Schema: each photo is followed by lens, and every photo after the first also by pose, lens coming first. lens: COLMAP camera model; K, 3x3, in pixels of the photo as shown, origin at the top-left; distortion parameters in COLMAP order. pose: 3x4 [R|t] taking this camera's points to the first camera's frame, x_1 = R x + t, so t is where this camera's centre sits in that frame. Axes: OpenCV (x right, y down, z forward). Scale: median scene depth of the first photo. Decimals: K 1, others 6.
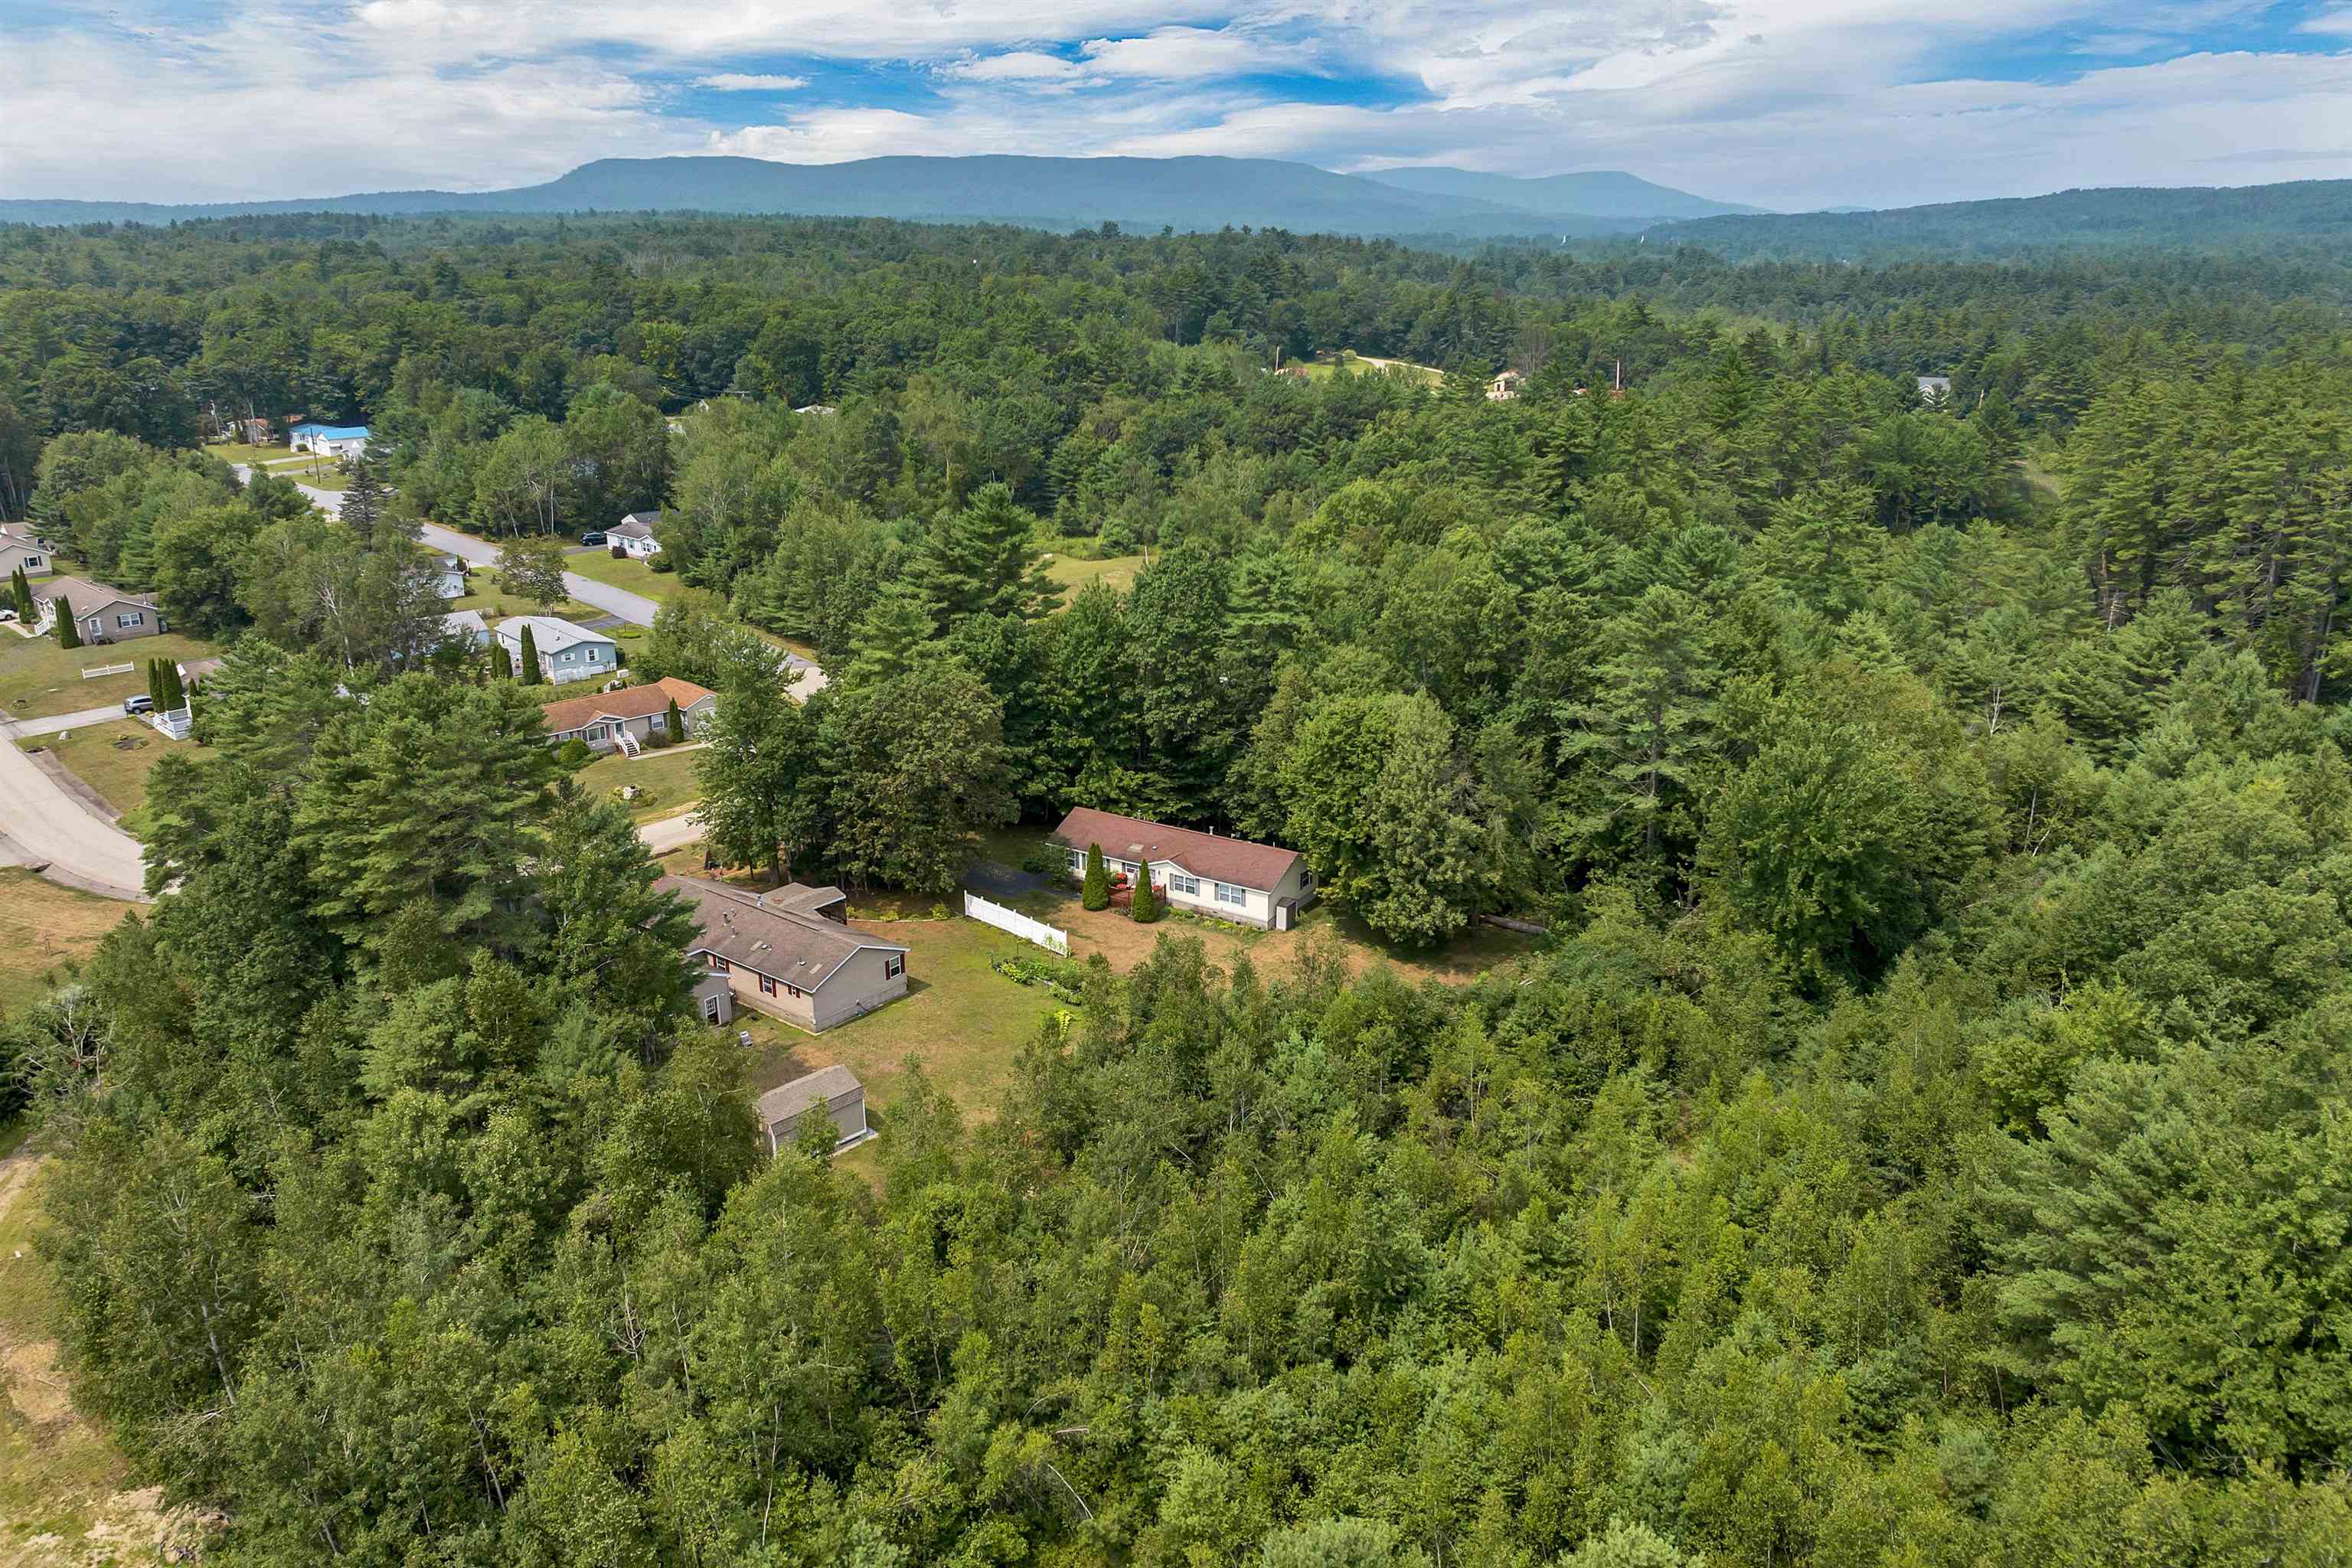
lens RADIAL K [[1702.1, 0, 1176.0], [0, 1702.1, 784.0], [0, 0, 1]] dist [-0.030103, -0.000117]
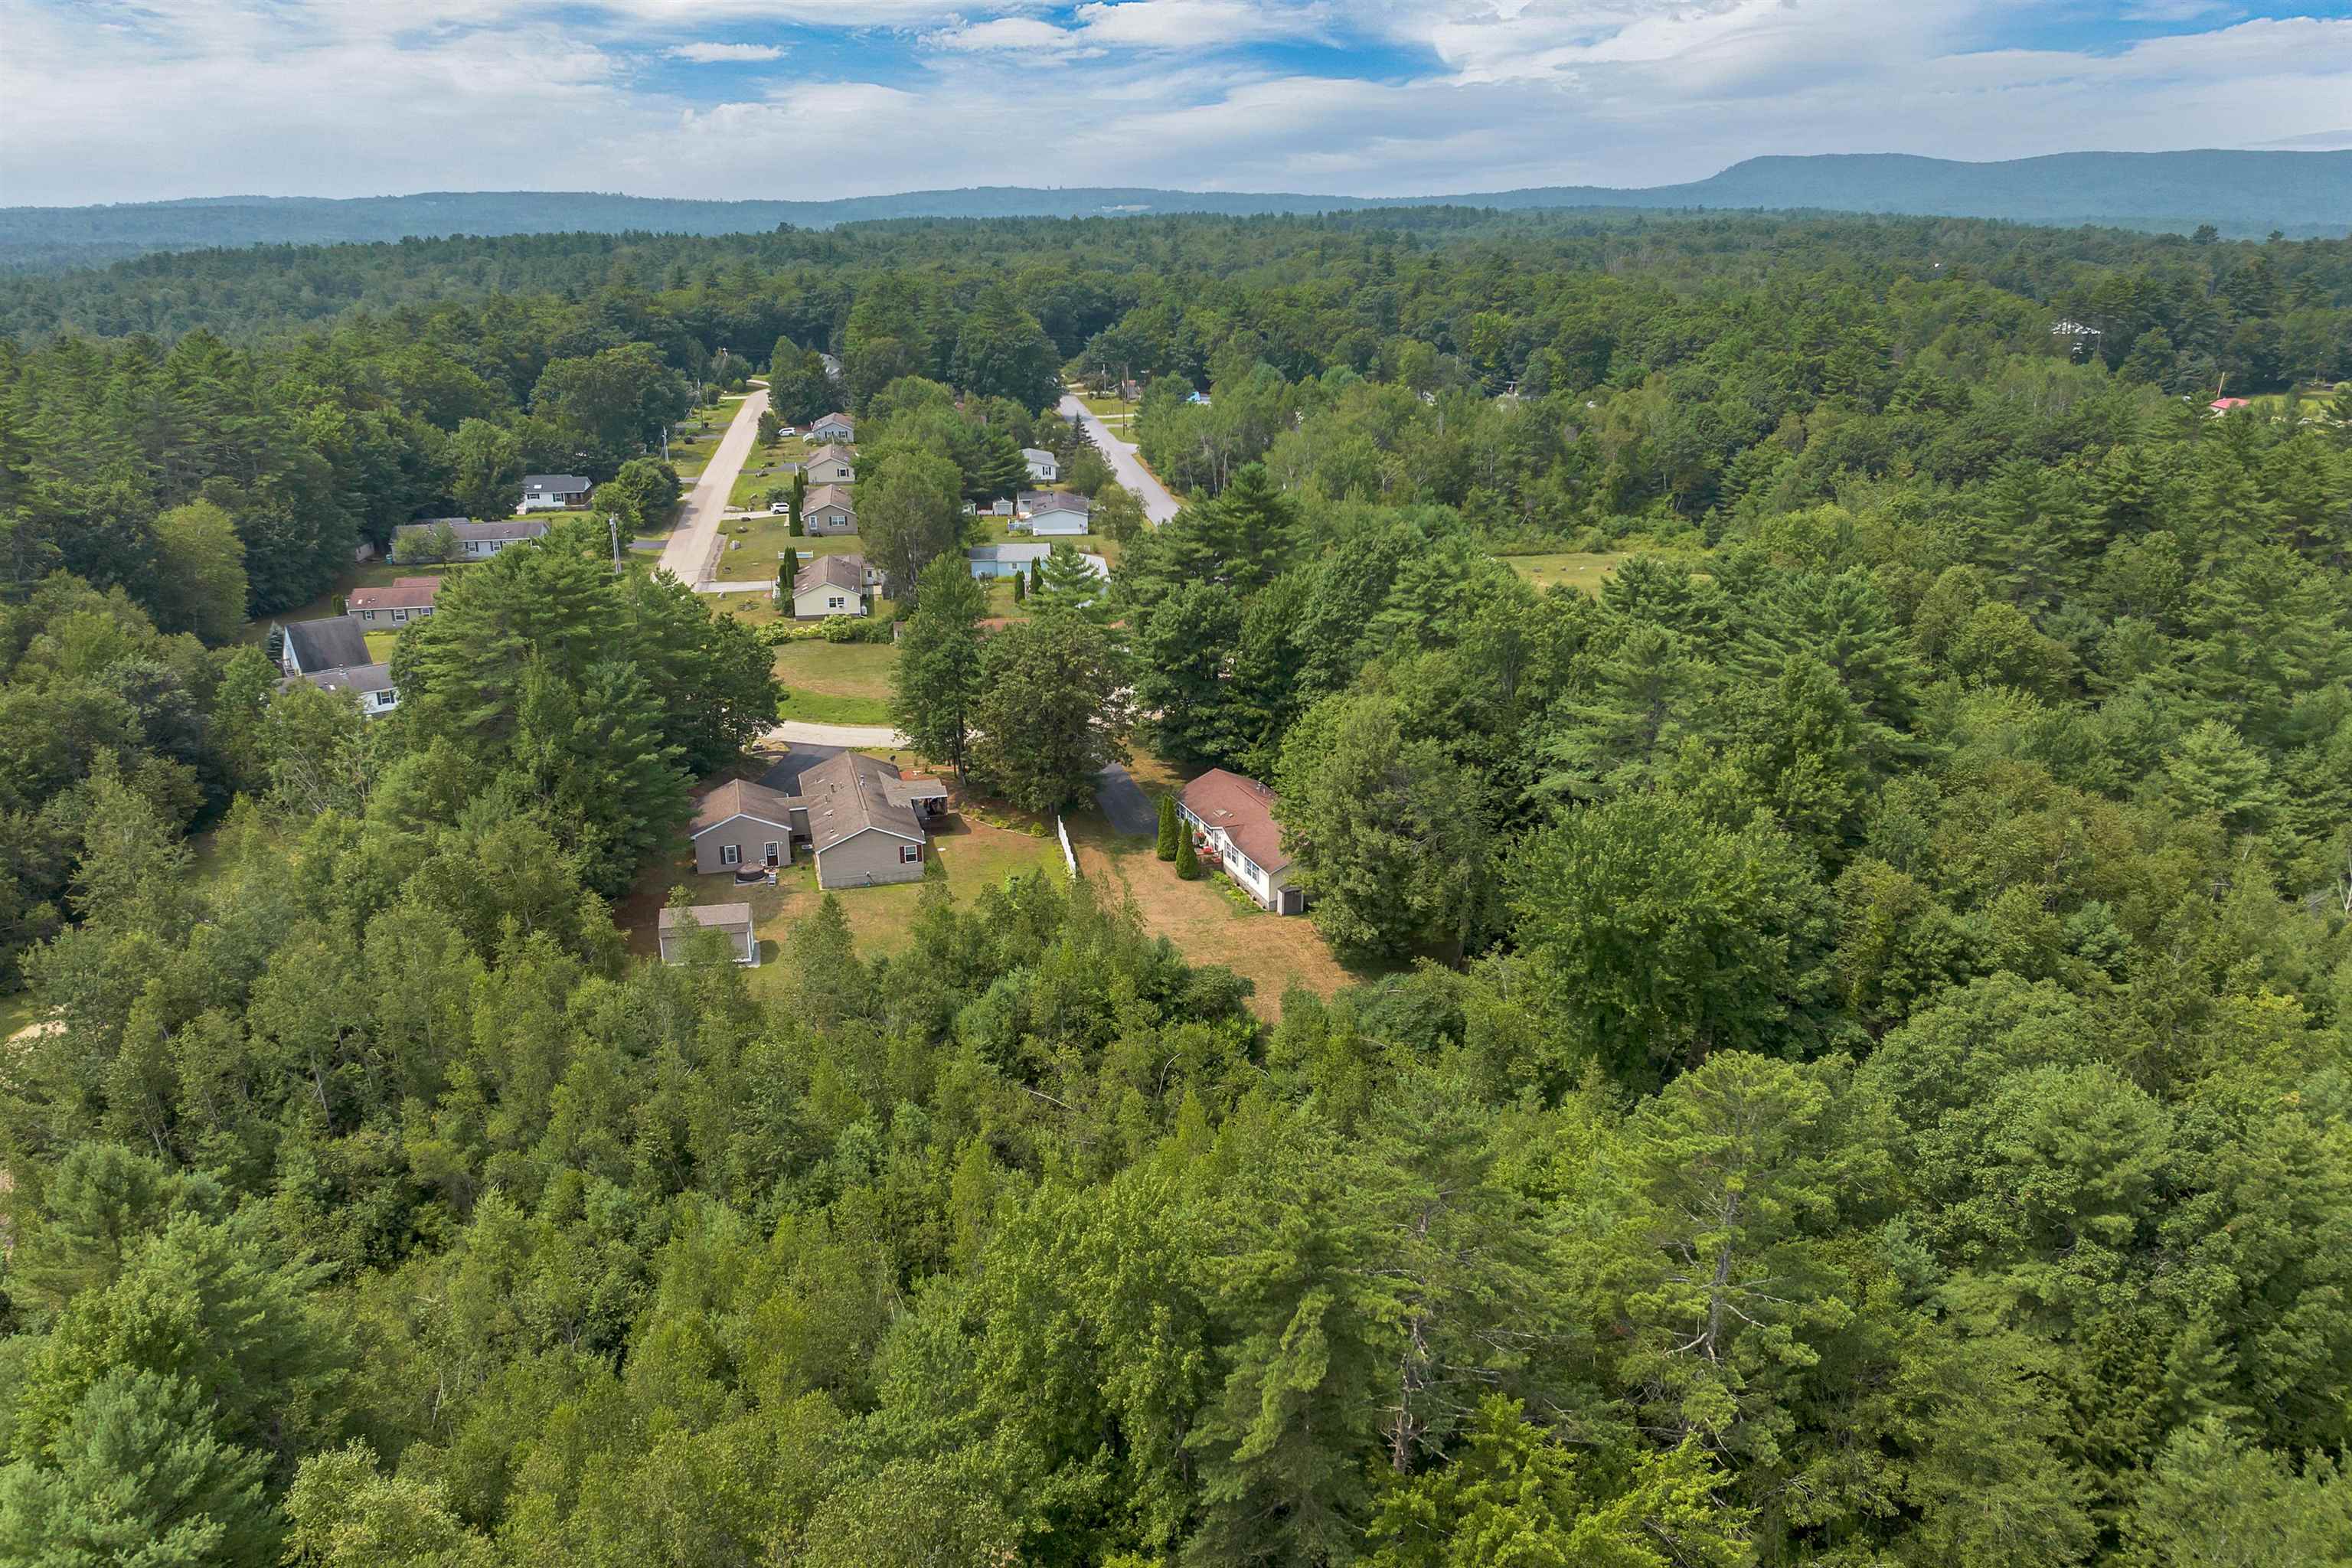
lens RADIAL K [[1591.4, 0, 1178.2], [0, 1591.4, 900.3], [0, 0, 1]] dist [-0.030839, -0.001997]
pose [[0.803732, 0.231555, -0.548085, 0.529551], [-0.182995, 0.972716, 0.142603, -0.048740], [0.566152, -0.014318, 0.824177, 0.155197]]
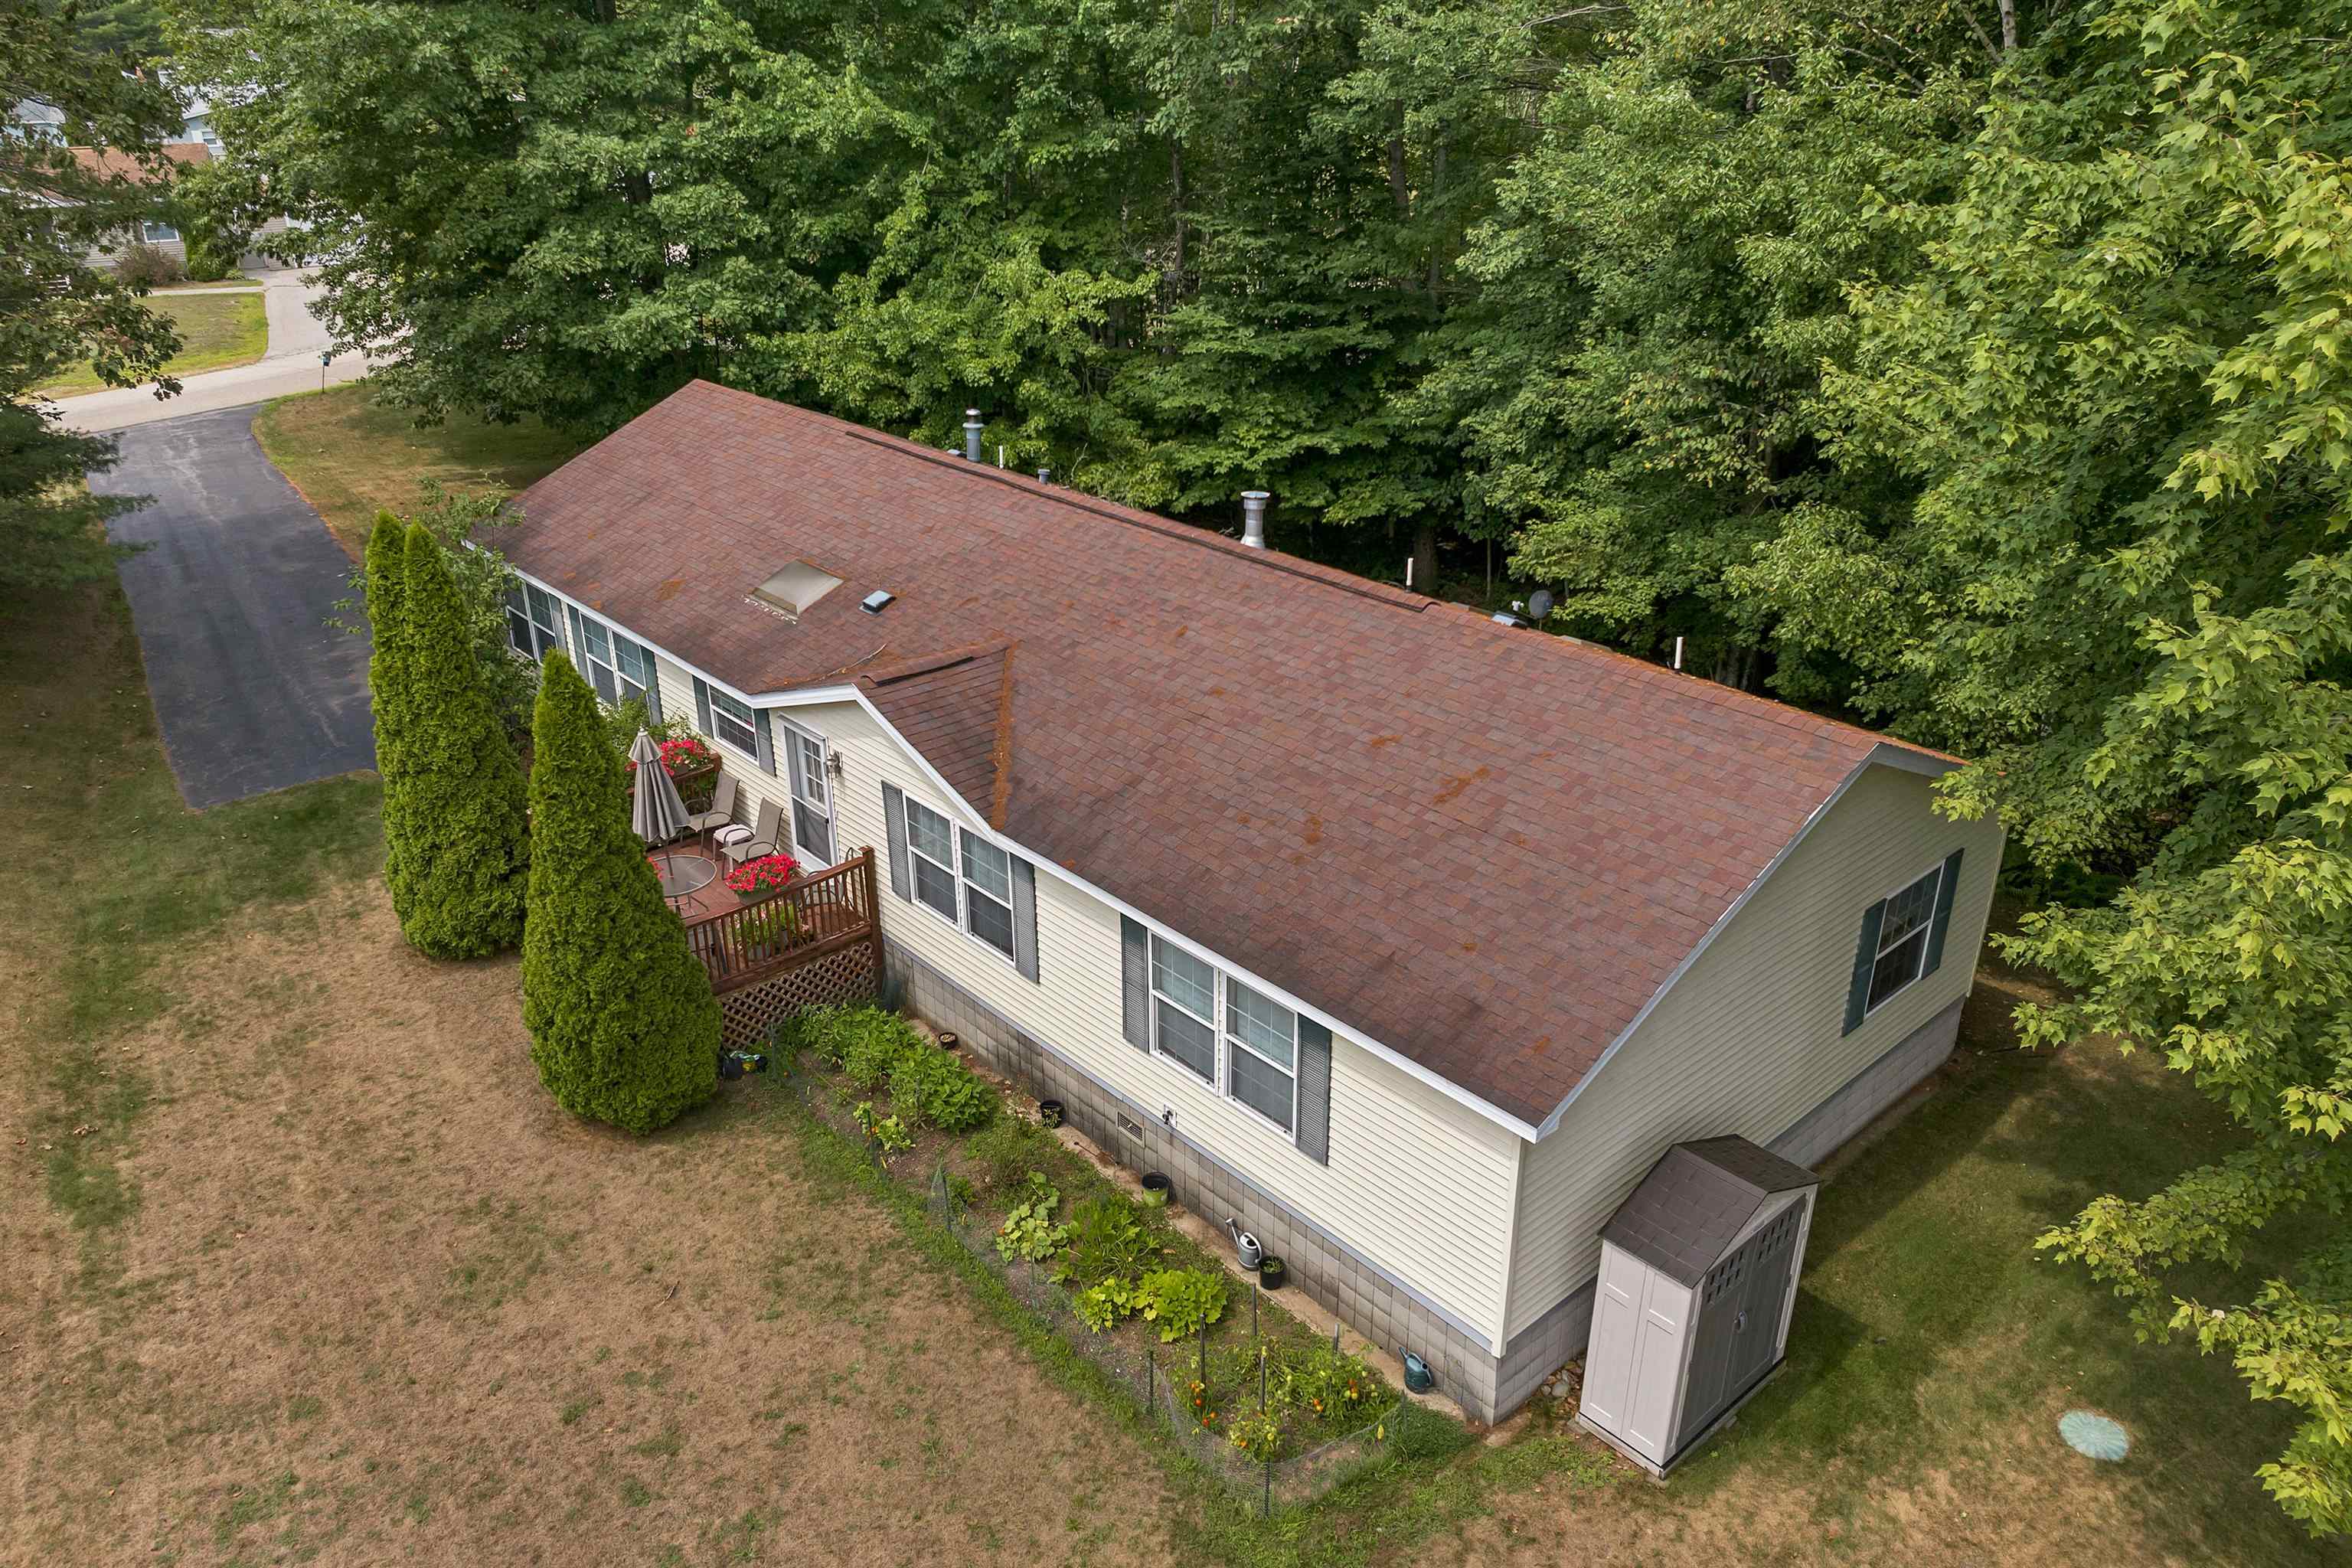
lens RADIAL K [[1702.1, 0, 1176.0], [0, 1702.1, 784.0], [0, 0, 1]] dist [-0.030103, -0.000117]
pose [[0.959101, 0.114067, -0.259063, 0.055812], [-0.084980, 0.989025, 0.120860, 0.033418], [0.270006, -0.093901, 0.958269, 0.868436]]
